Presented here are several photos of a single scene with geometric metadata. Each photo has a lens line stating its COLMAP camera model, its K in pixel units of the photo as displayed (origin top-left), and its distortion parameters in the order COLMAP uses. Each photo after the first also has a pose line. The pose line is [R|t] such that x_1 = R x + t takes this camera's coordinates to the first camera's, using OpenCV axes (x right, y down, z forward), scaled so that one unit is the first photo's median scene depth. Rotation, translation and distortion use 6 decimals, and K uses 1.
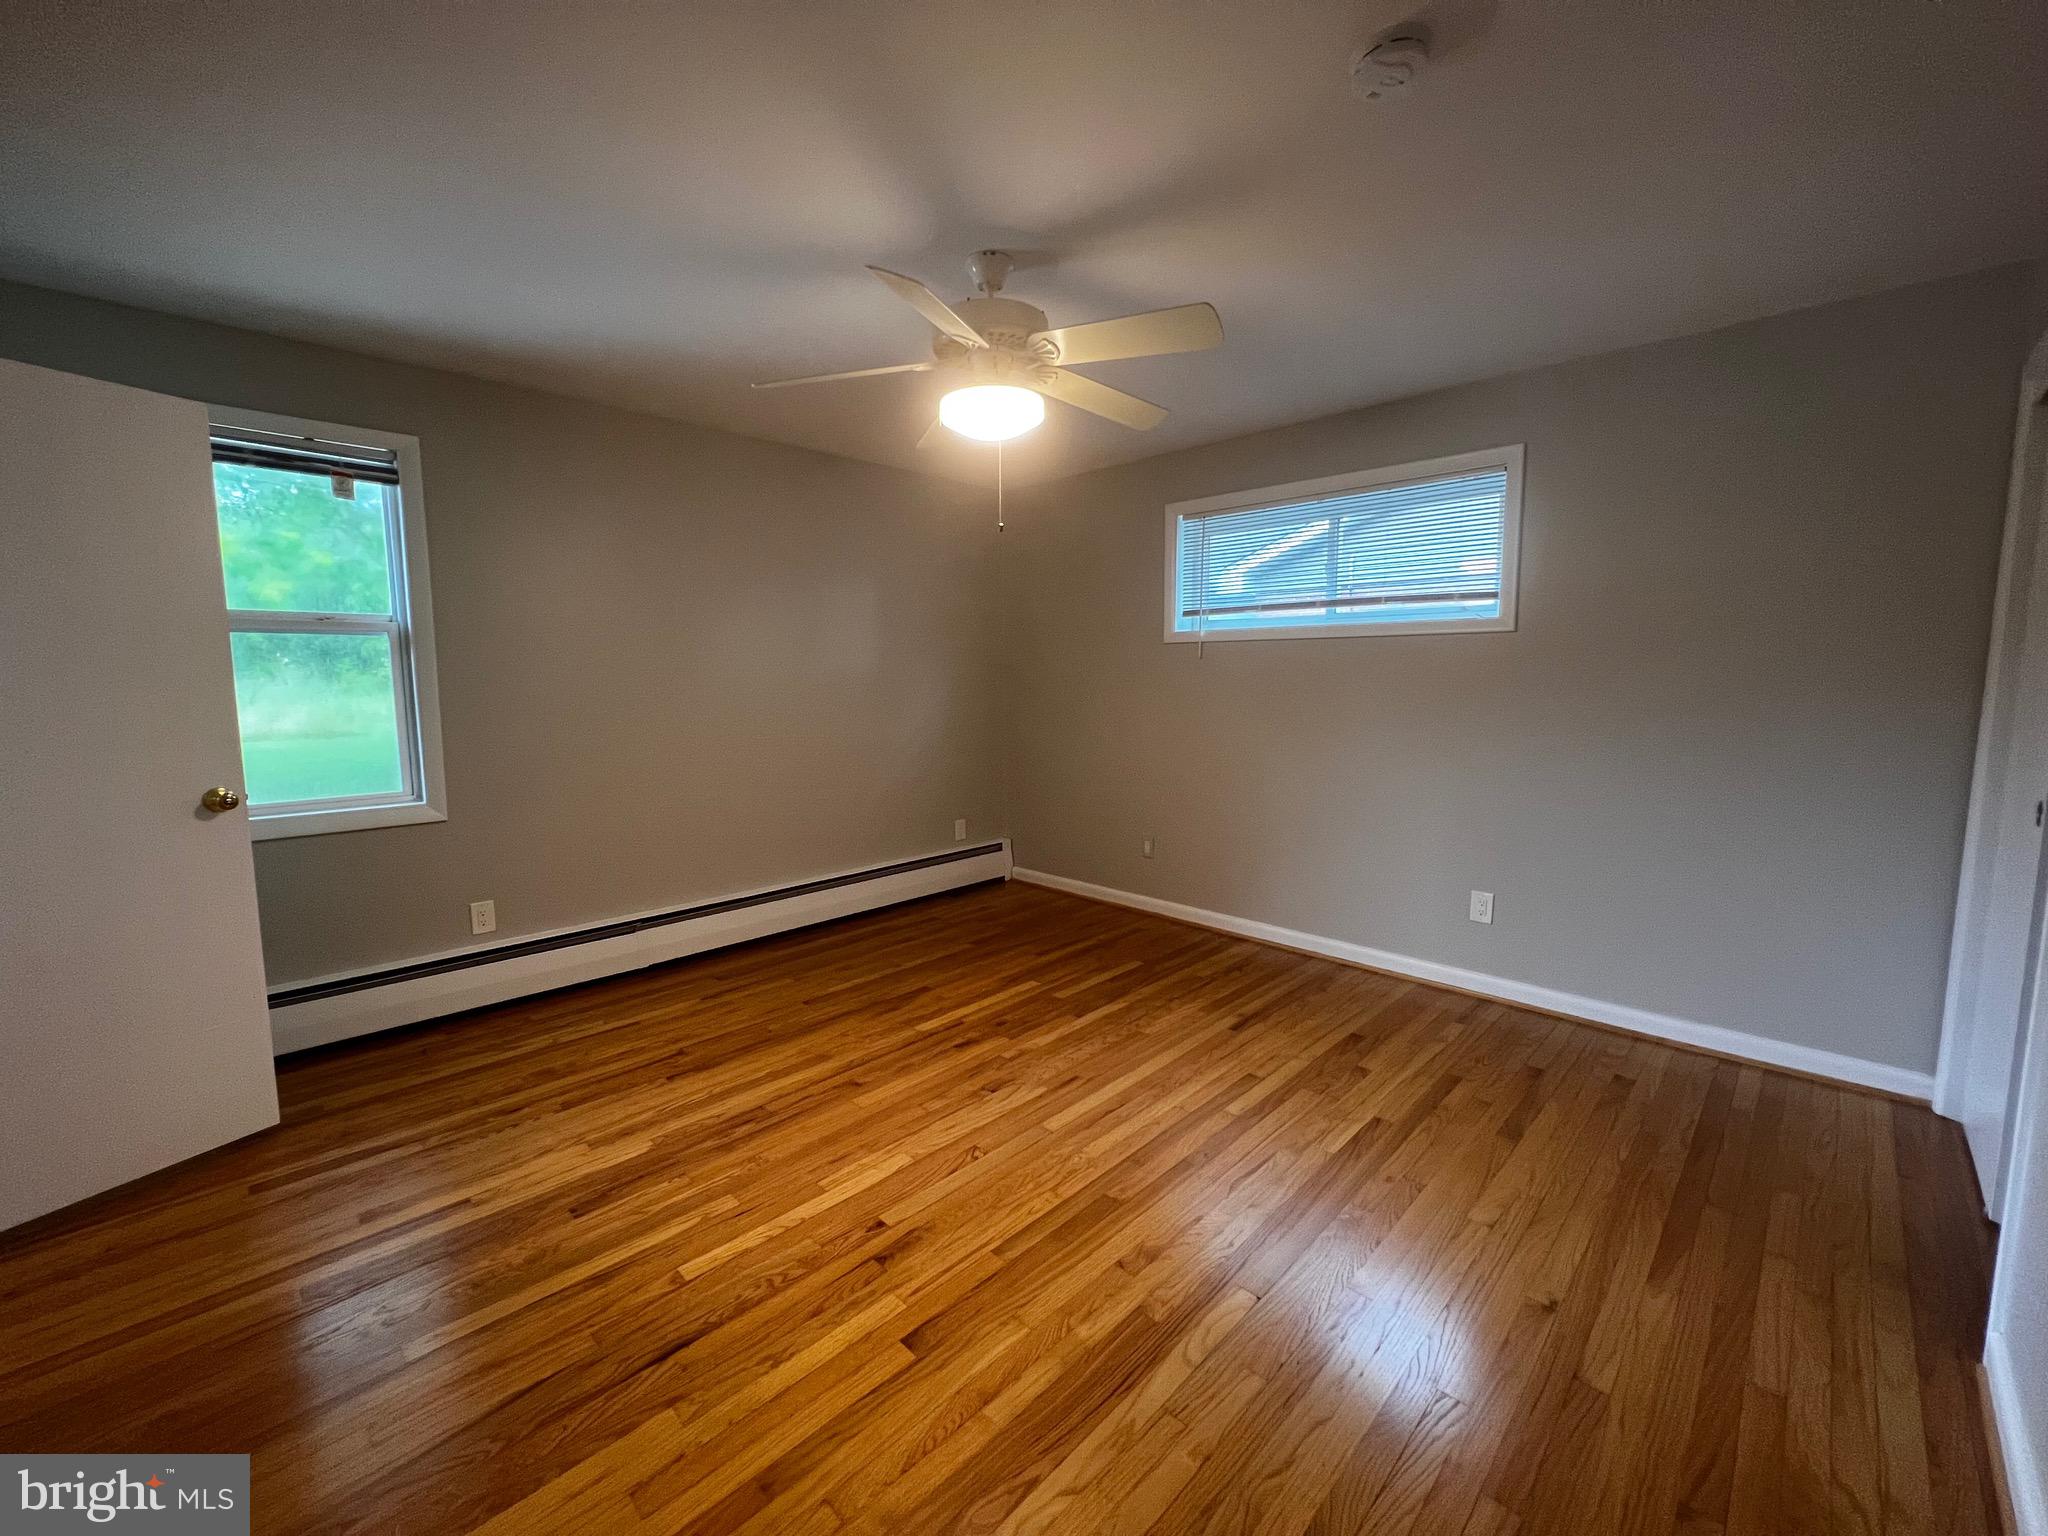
lens RADIAL K [[824.2, 0, 1017.8], [0, 824.2, 768.4], [0, 0, 1]] dist [-0.000276, 0.000533]
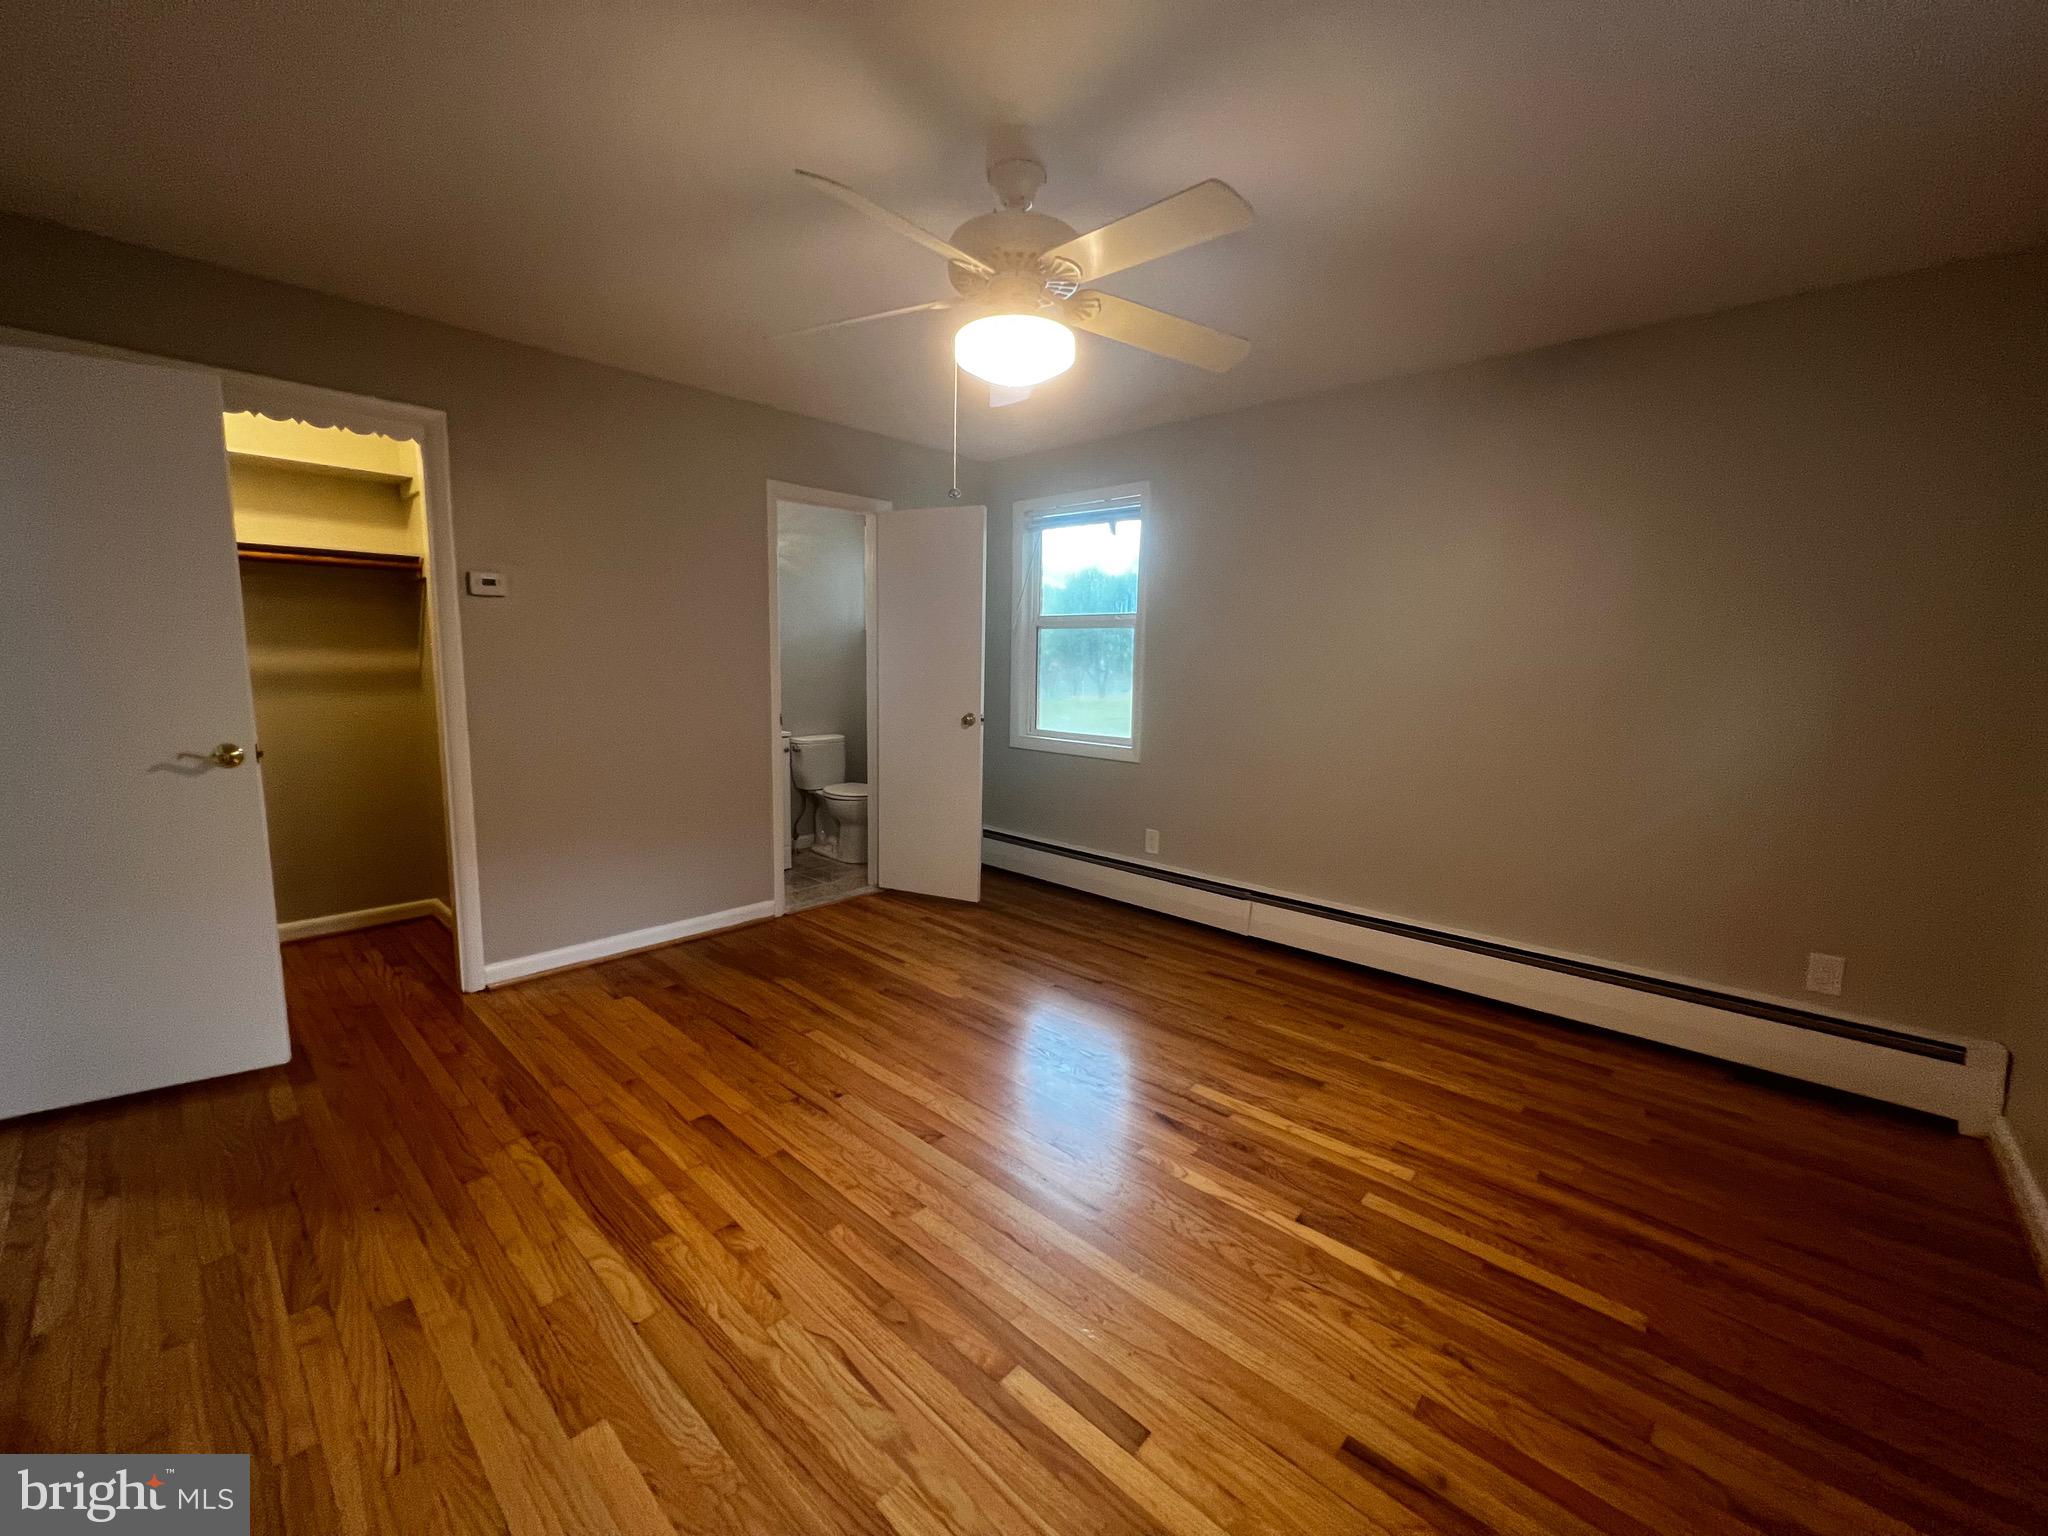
lens RADIAL K [[824.2, 0, 1017.3], [0, 824.2, 762.0], [0, 0, 1]] dist [-0.000276, 0.000533]
pose [[0.031654, 0.135501, -0.990271, 0.666110], [-0.132471, 0.982596, 0.130216, -0.090906], [0.990681, 0.127061, 0.049053, 0.760677]]
